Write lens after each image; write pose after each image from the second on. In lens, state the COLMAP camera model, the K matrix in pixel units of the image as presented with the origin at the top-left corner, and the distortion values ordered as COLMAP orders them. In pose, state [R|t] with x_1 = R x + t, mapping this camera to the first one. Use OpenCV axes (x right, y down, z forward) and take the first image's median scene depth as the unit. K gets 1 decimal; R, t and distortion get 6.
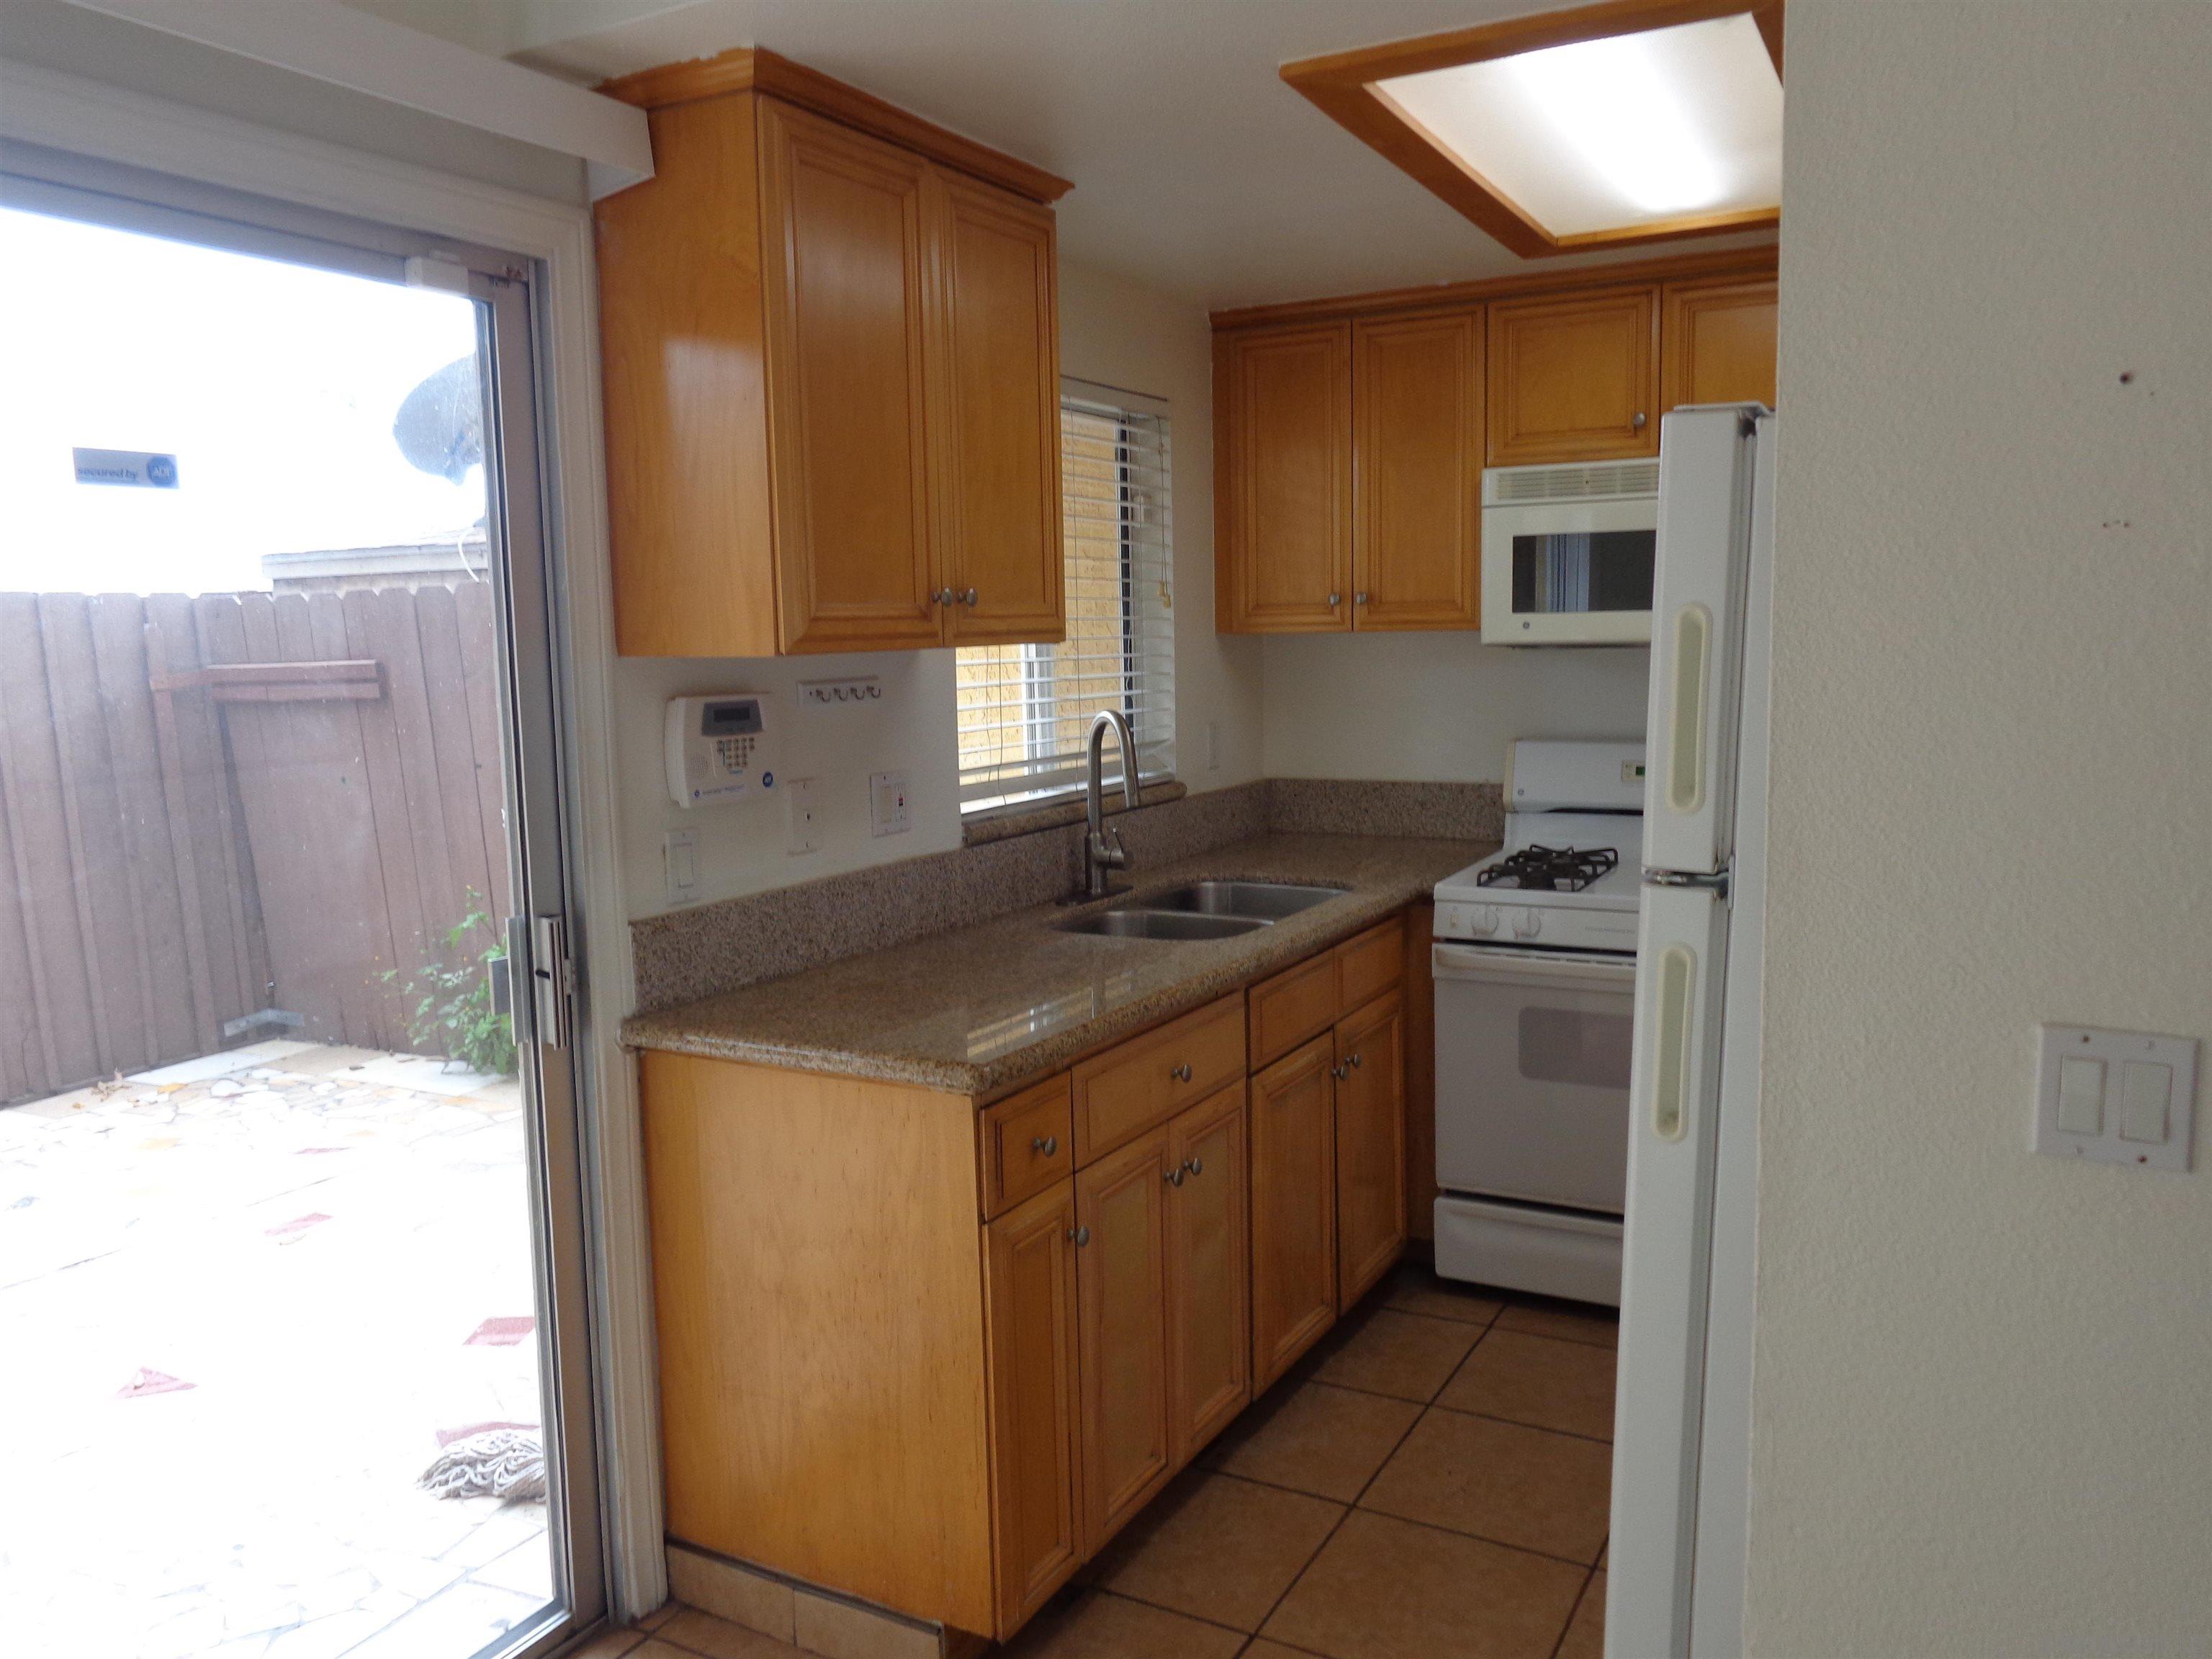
lens RADIAL K [[1653.0, 0, 1110.4], [0, 1653.0, 824.0], [0, 0, 1]] dist [-0.003737, 0.000192]
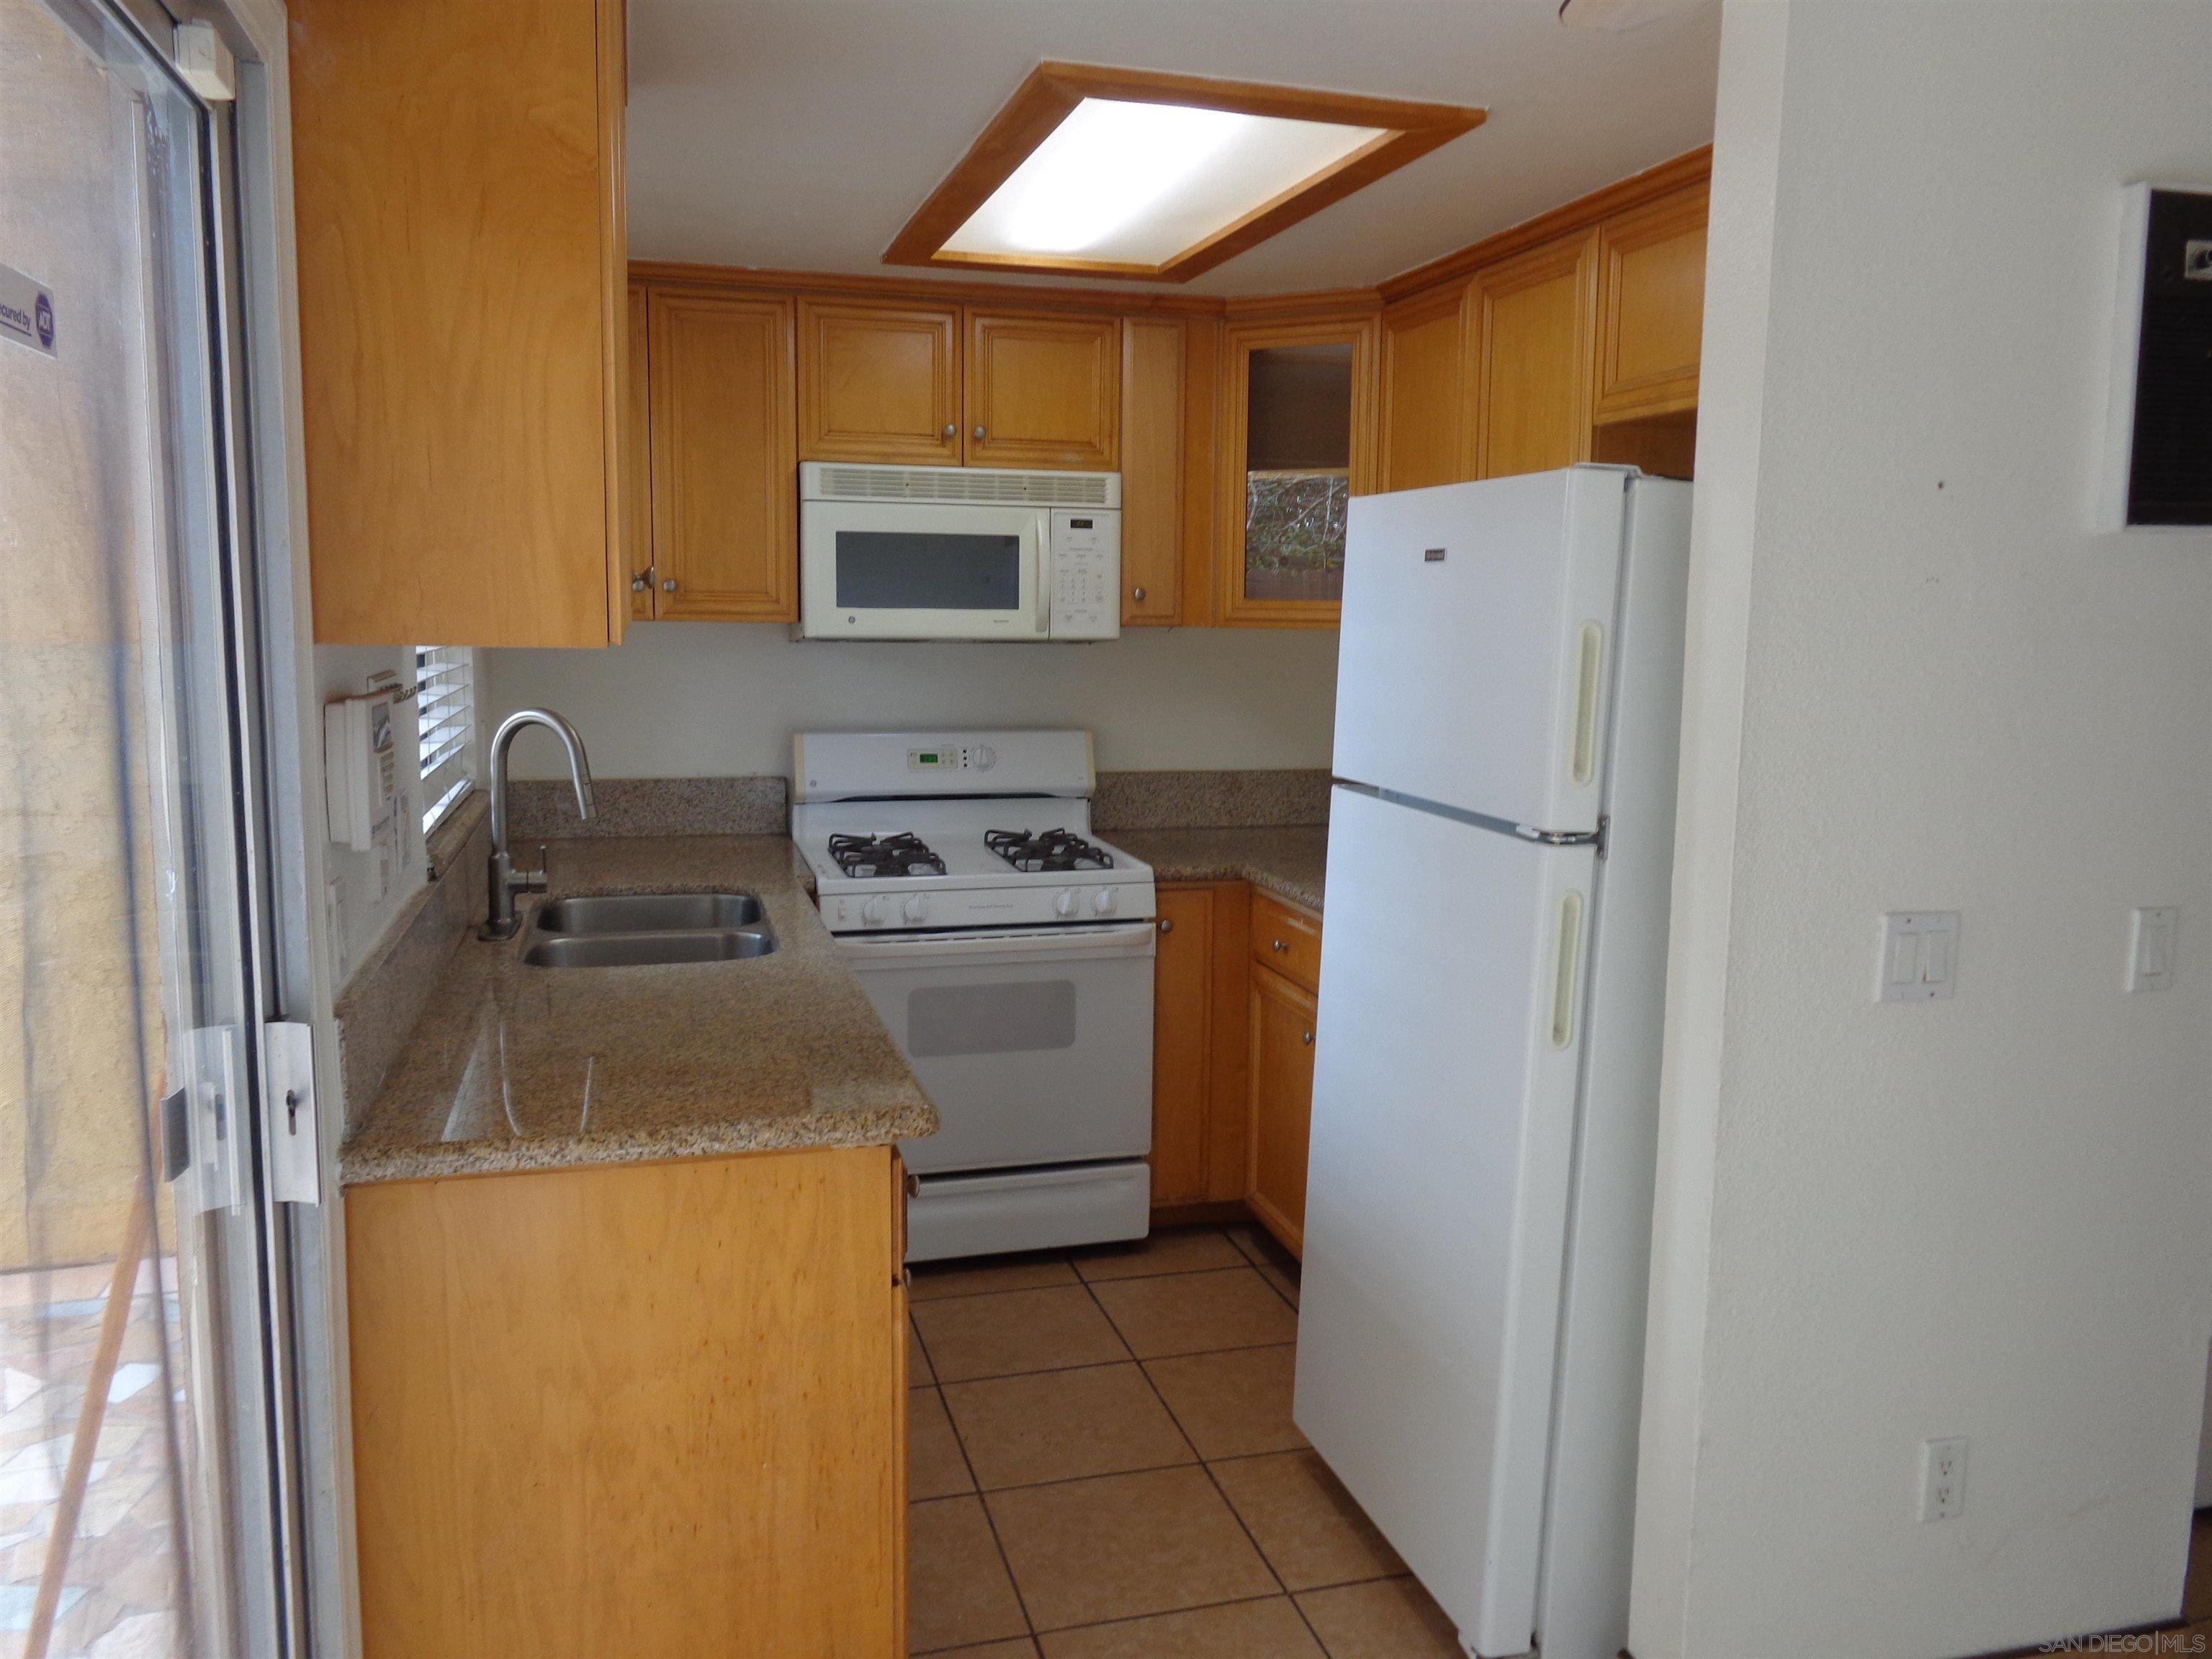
lens RADIAL K [[1653.0, 0, 1110.4], [0, 1653.0, 824.0], [0, 0, 1]] dist [-0.003737, 0.000192]
pose [[0.704562, -0.062570, 0.706878, -0.392342], [0.056764, 0.997883, 0.031751, -0.018805], [-0.707368, 0.017755, 0.706622, 0.178947]]
